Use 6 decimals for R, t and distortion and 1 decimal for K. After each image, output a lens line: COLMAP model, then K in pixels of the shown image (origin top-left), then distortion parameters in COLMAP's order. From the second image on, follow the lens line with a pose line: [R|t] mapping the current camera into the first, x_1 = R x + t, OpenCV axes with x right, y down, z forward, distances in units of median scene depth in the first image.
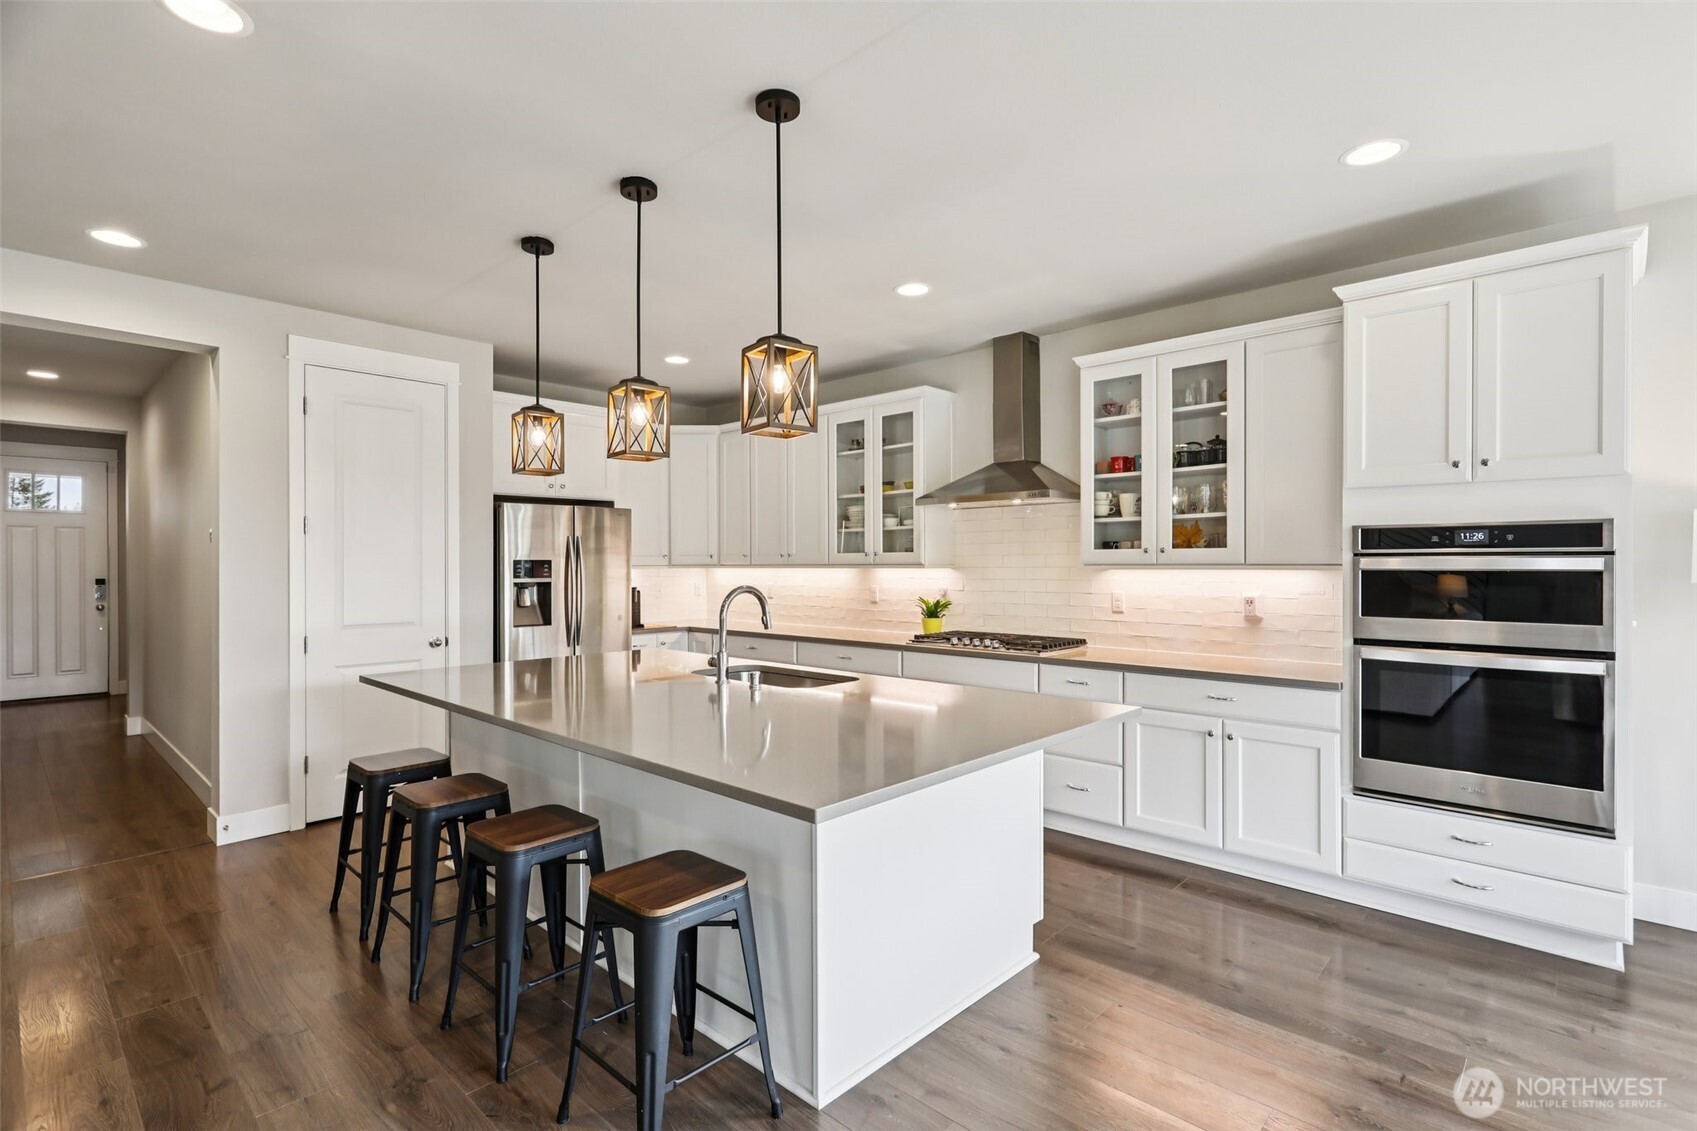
lens RADIAL K [[805.4, 0, 850.6], [0, 805.4, 564.8], [0, 0, 1]] dist [-0.000901, 0.000807]
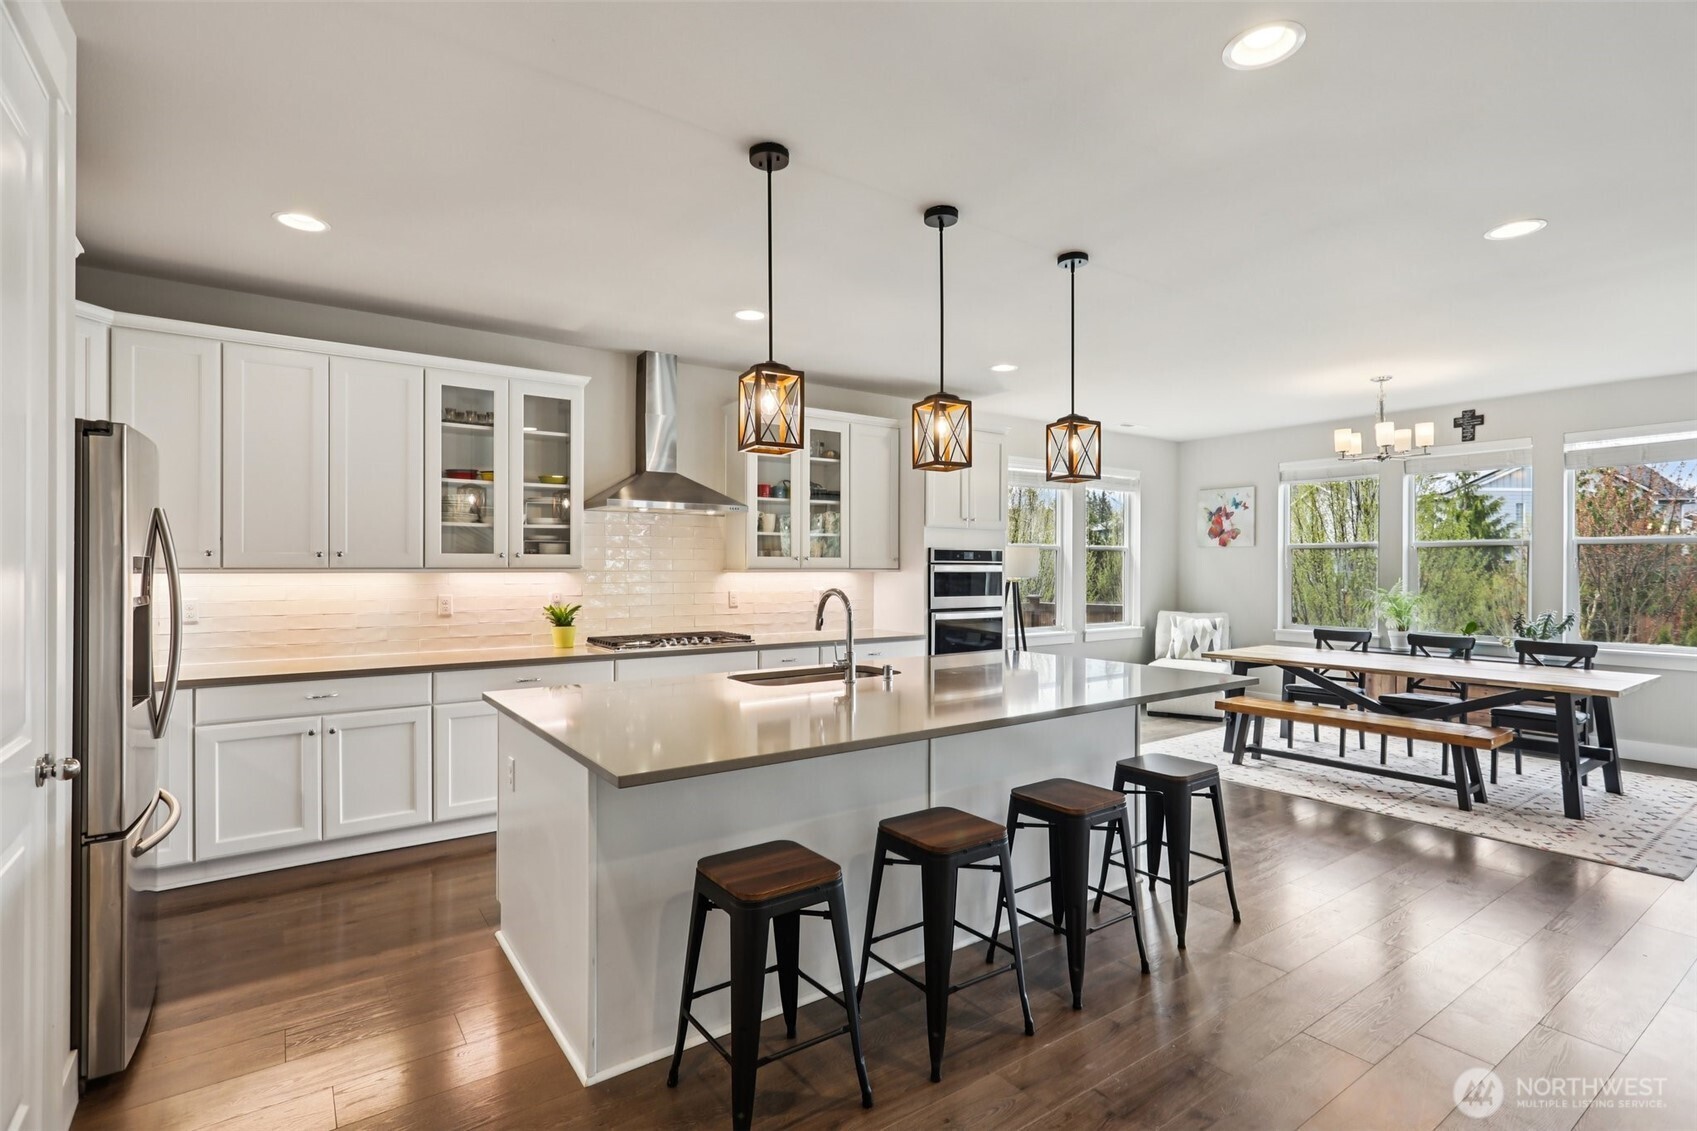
lens RADIAL K [[805.4, 0, 850.2], [0, 805.4, 570.2], [0, 0, 1]] dist [-0.000901, 0.000807]
pose [[0.207661, 0.000158, 0.978201, -0.845865], [-0.000316, 1.000000, -0.000094, 0.002157], [-0.978201, -0.000290, 0.207661, 0.565519]]
